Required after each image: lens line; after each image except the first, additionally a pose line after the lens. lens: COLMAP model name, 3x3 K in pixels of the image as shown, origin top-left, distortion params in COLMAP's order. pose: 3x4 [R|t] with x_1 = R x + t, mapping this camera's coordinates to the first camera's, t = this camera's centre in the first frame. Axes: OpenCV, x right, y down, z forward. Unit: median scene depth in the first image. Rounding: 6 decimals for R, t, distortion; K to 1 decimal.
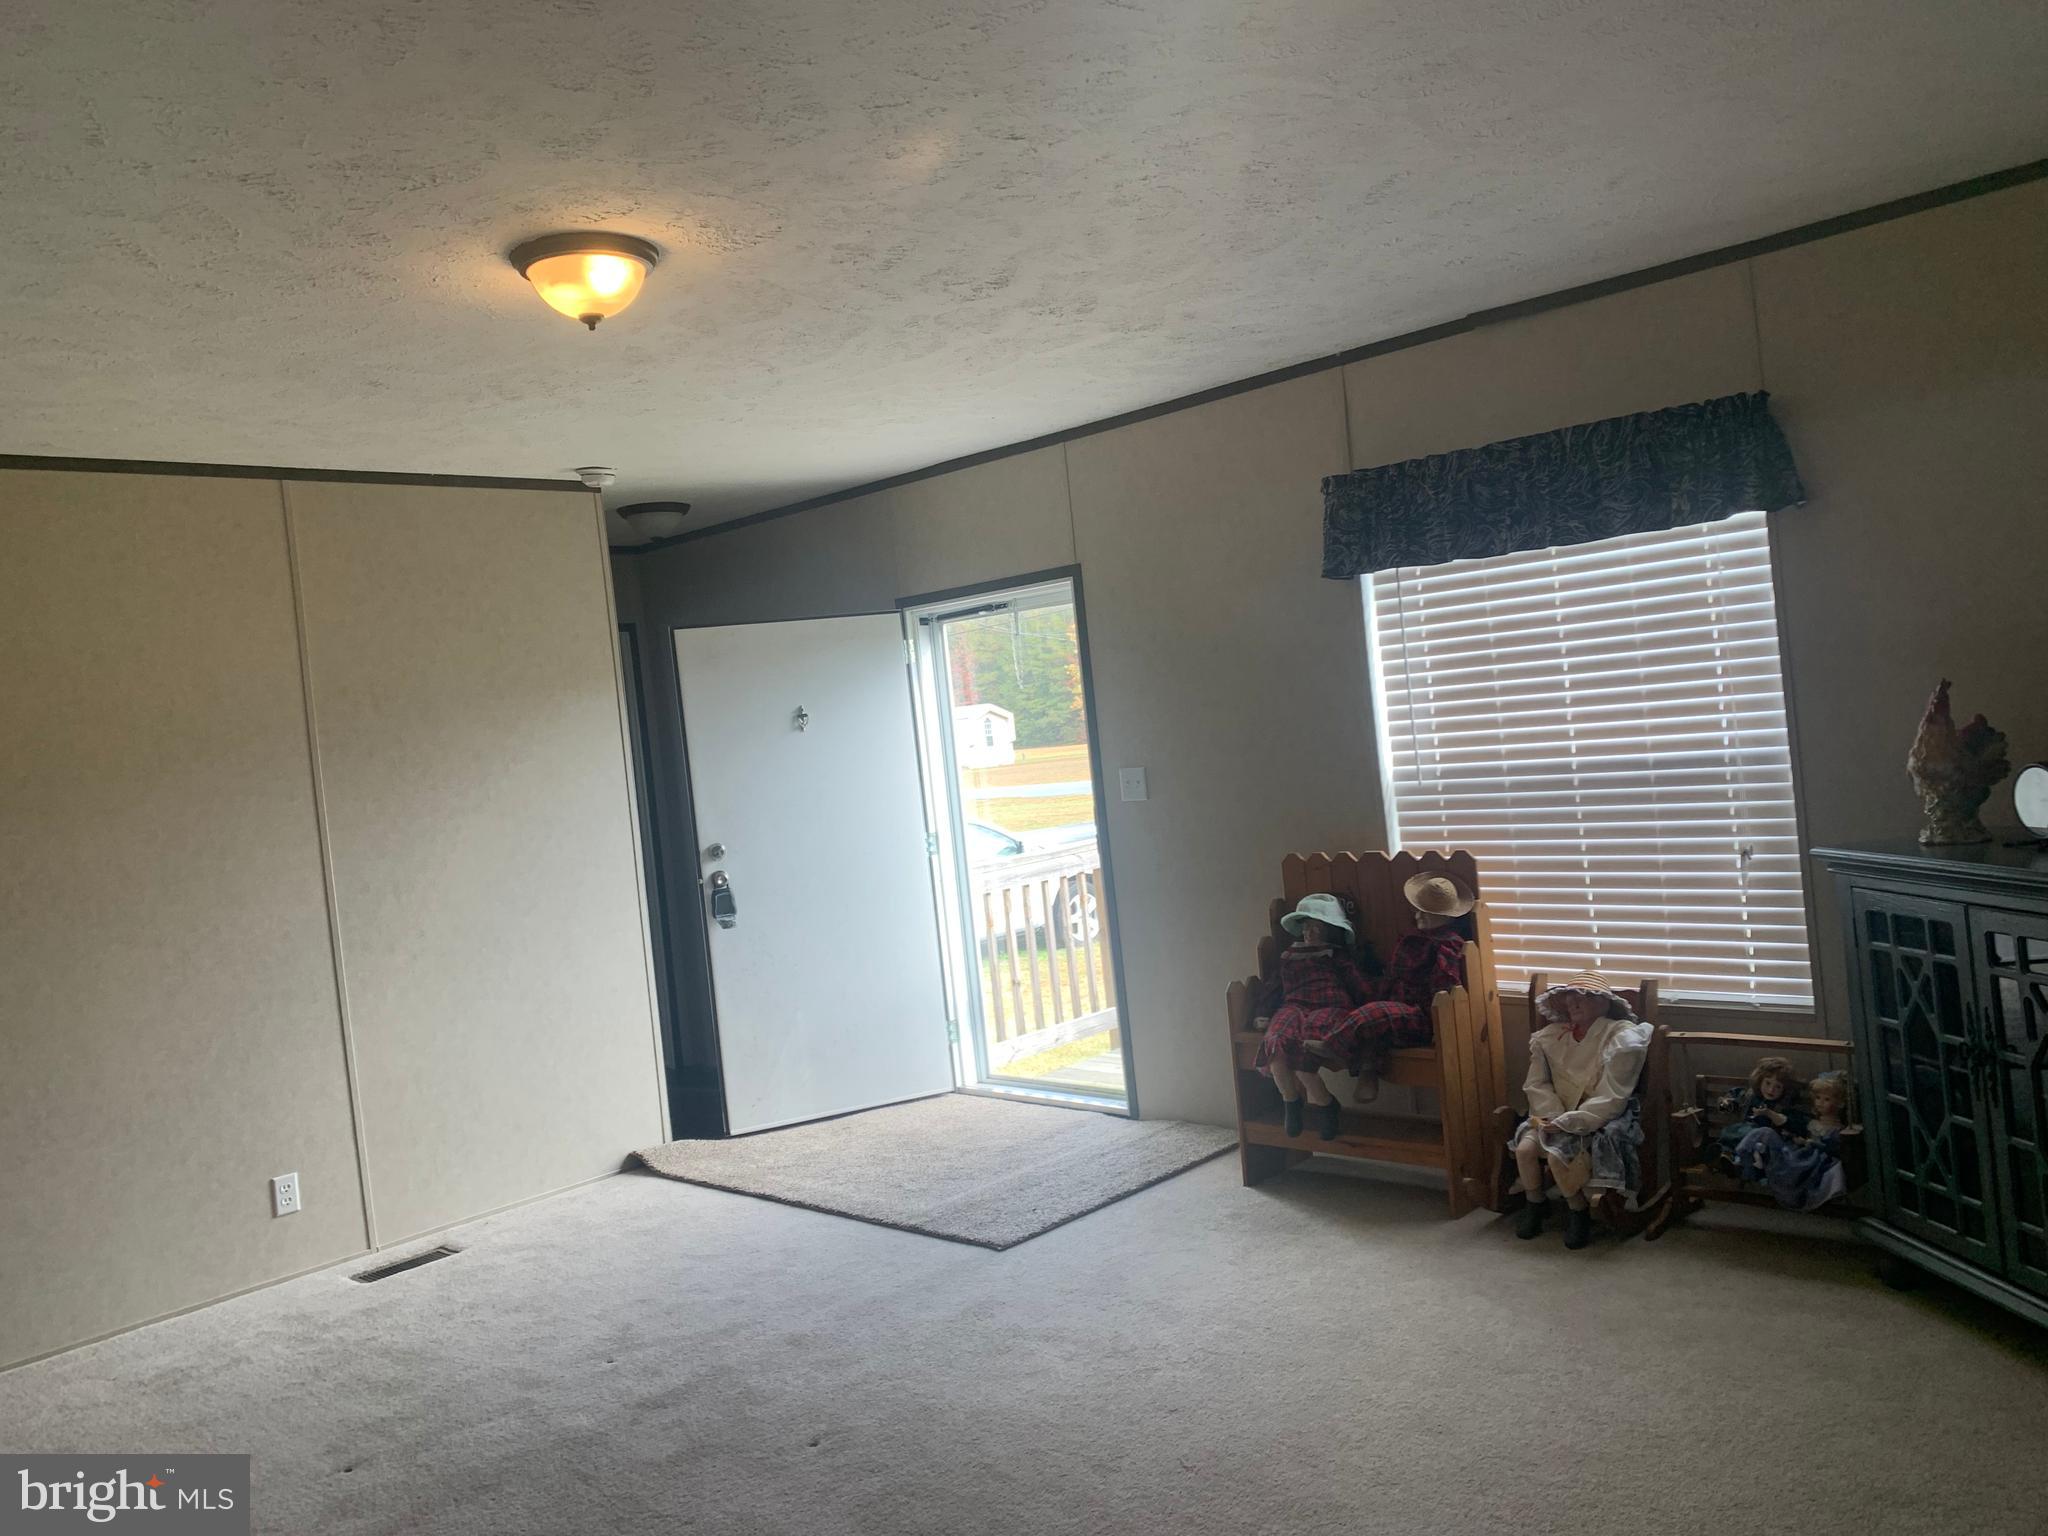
lens RADIAL K [[1548.5, 0, 1024.0], [0, 1548.5, 768.0], [0, 0, 1]] dist [0.008249, 0.007762]
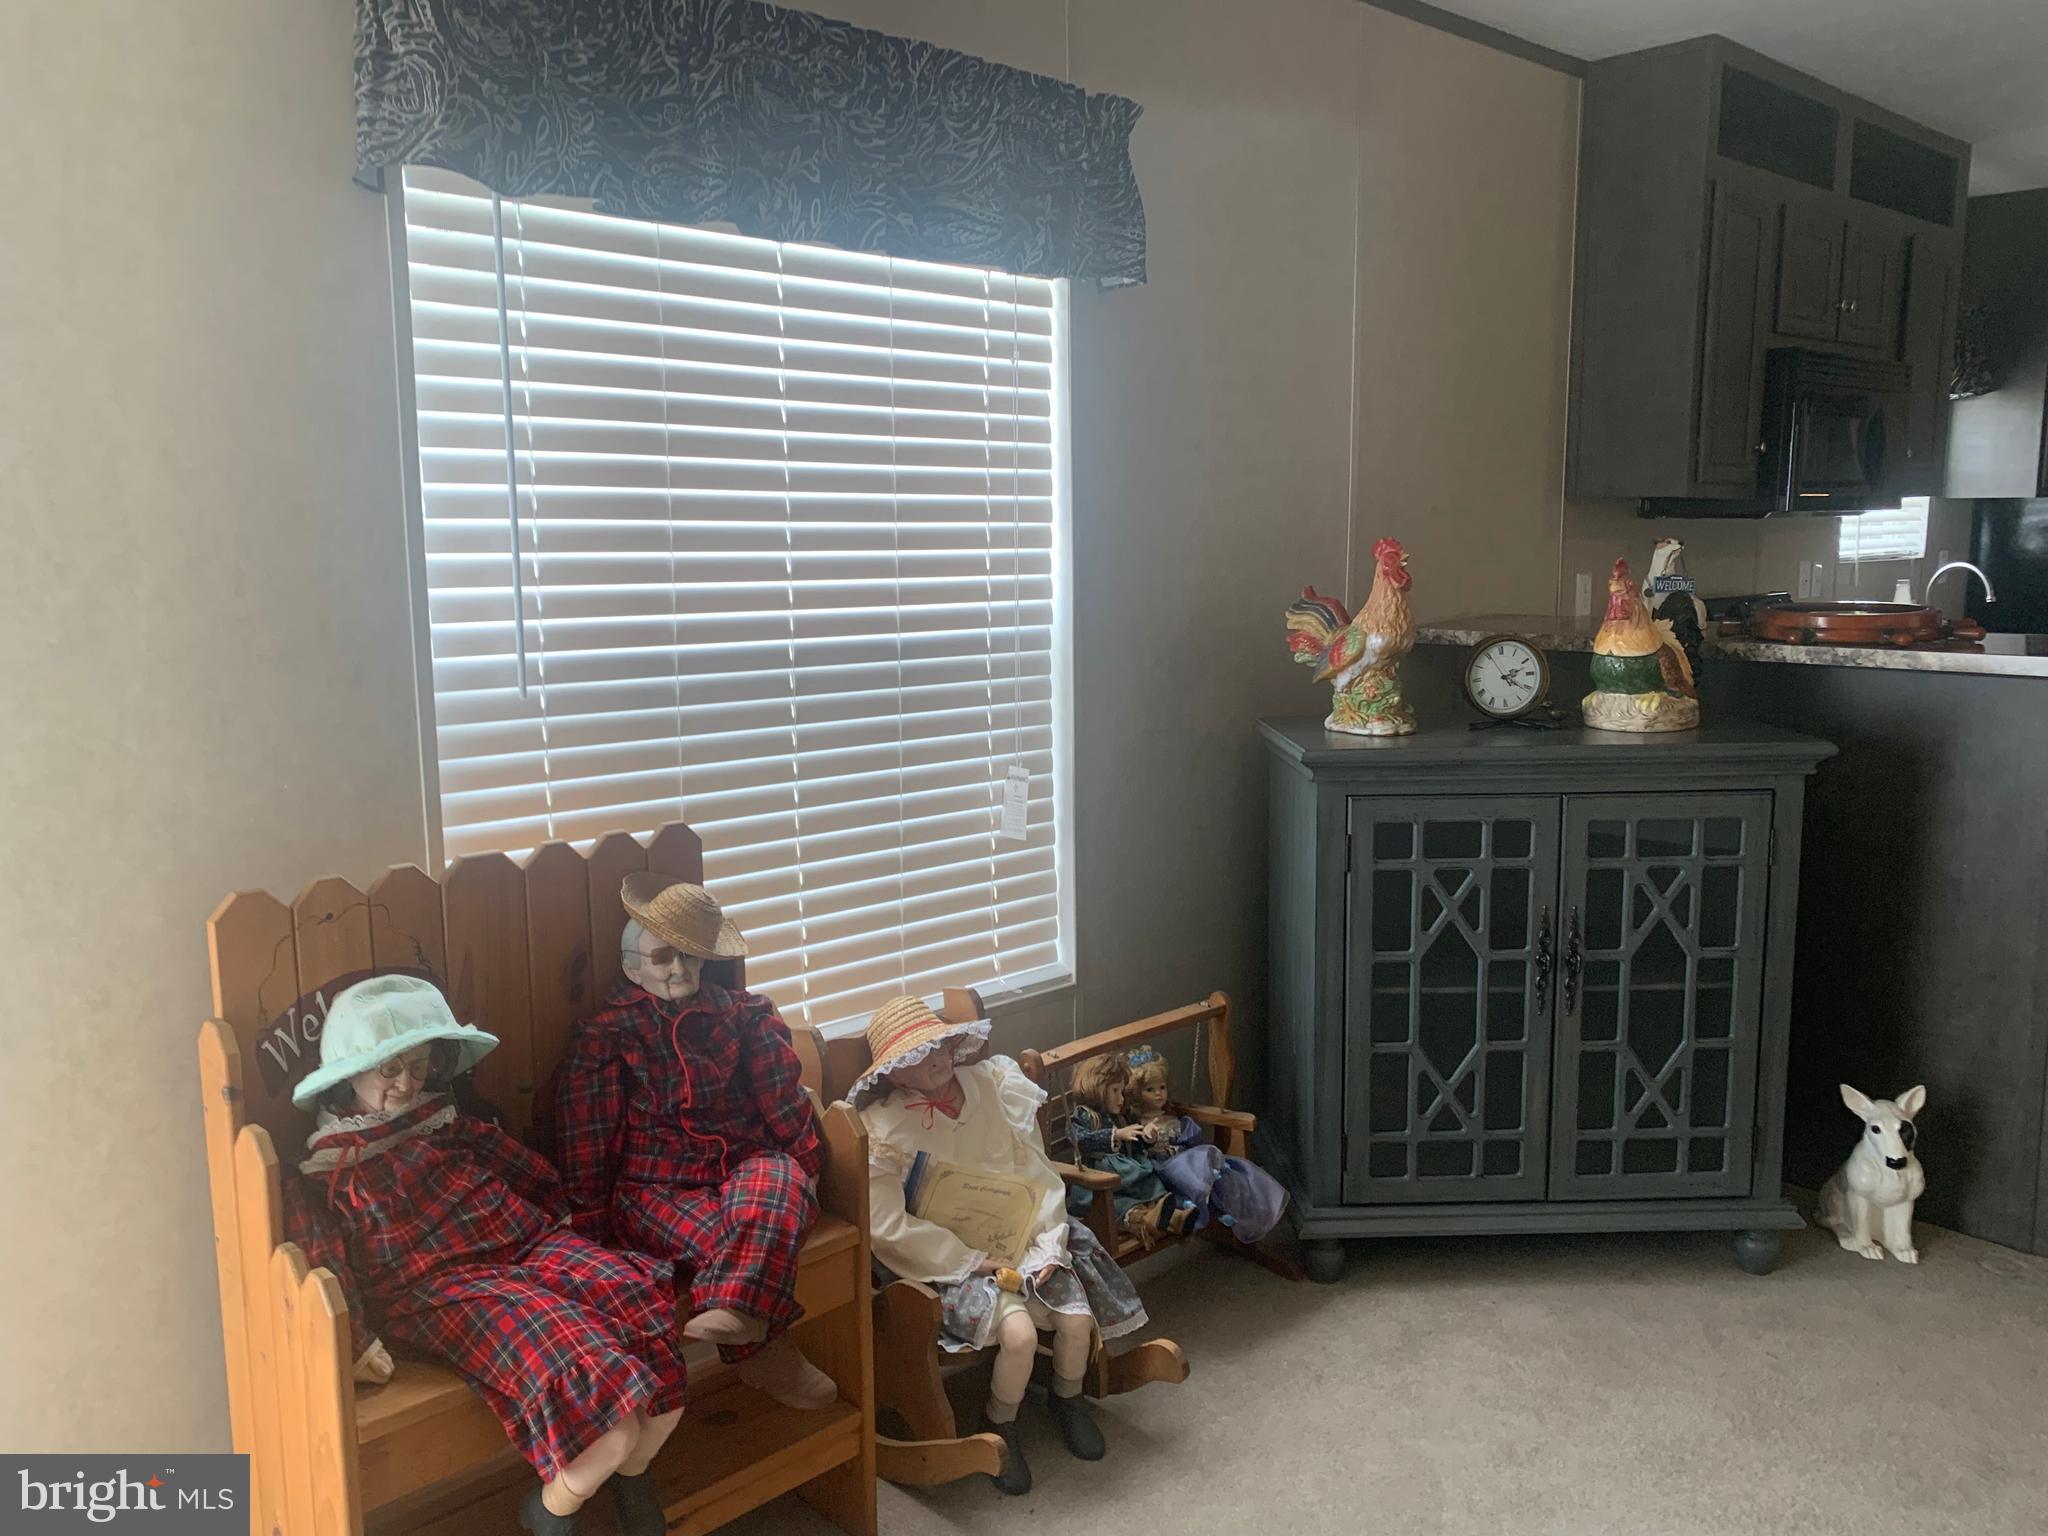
lens RADIAL K [[1563.6, 0, 1056.1], [0, 1563.6, 763.9], [0, 0, 1]] dist [0.080983, -0.207142]
pose [[0.060510, -0.058460, 0.996454, -0.218732], [0.023640, 0.998087, 0.057120, 0.008732], [-0.997888, 0.020100, 0.061777, 0.901687]]
